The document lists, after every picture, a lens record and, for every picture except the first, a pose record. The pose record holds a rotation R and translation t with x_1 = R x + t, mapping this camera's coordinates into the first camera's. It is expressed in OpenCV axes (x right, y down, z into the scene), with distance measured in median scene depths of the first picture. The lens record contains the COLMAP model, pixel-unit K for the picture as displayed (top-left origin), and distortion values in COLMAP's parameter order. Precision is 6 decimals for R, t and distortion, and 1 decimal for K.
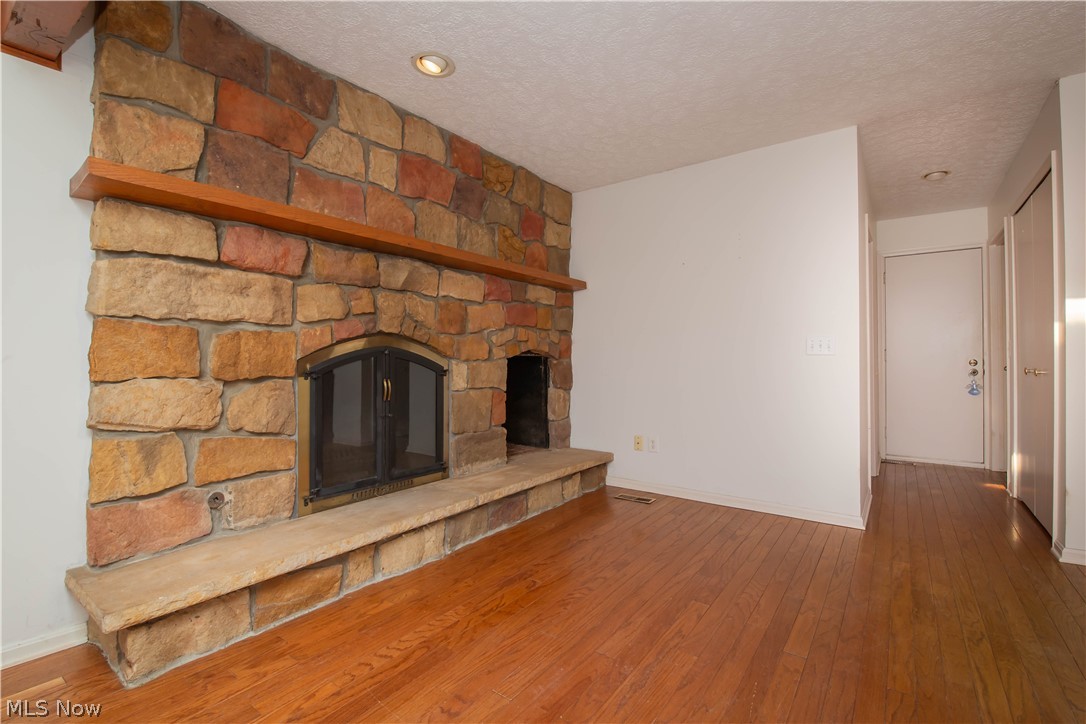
lens RADIAL K [[490.0, 0, 544.3], [0, 490.0, 359.4], [0, 0, 1]] dist [-0.003015, -0.011563]
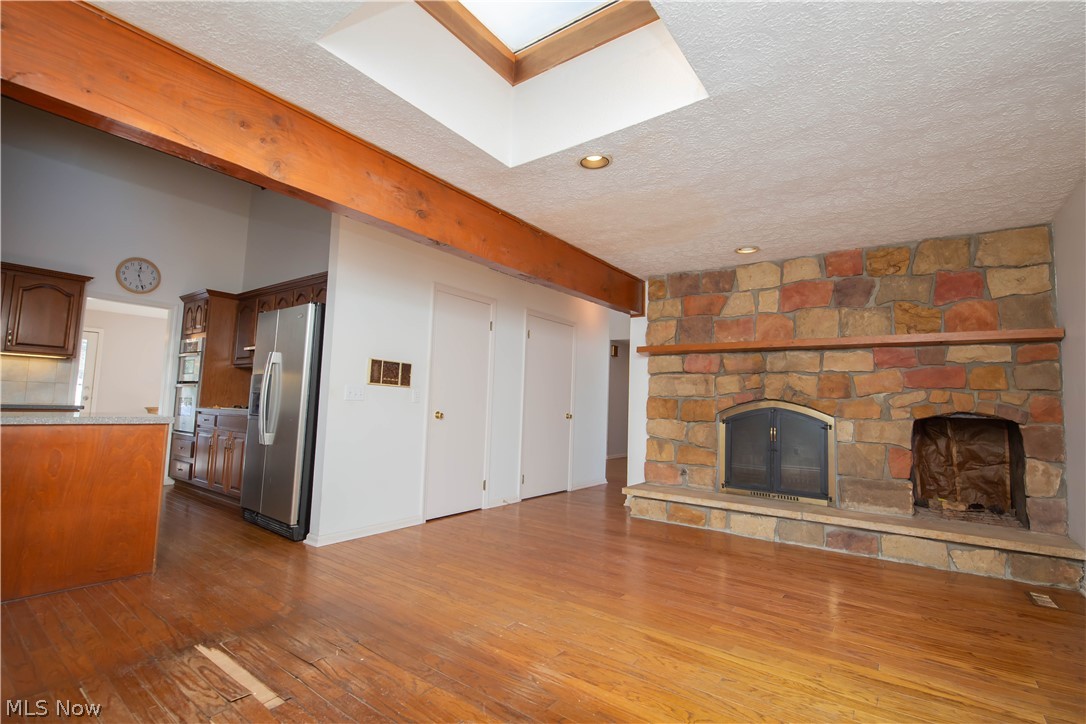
lens RADIAL K [[490.0, 0, 544.3], [0, 490.0, 359.4], [0, 0, 1]] dist [-0.003015, -0.011563]
pose [[-0.002730, -0.092455, -0.995713, 1.165369], [-0.030809, 0.995252, -0.092328, -0.010060], [0.999522, 0.030425, -0.005566, 0.211231]]
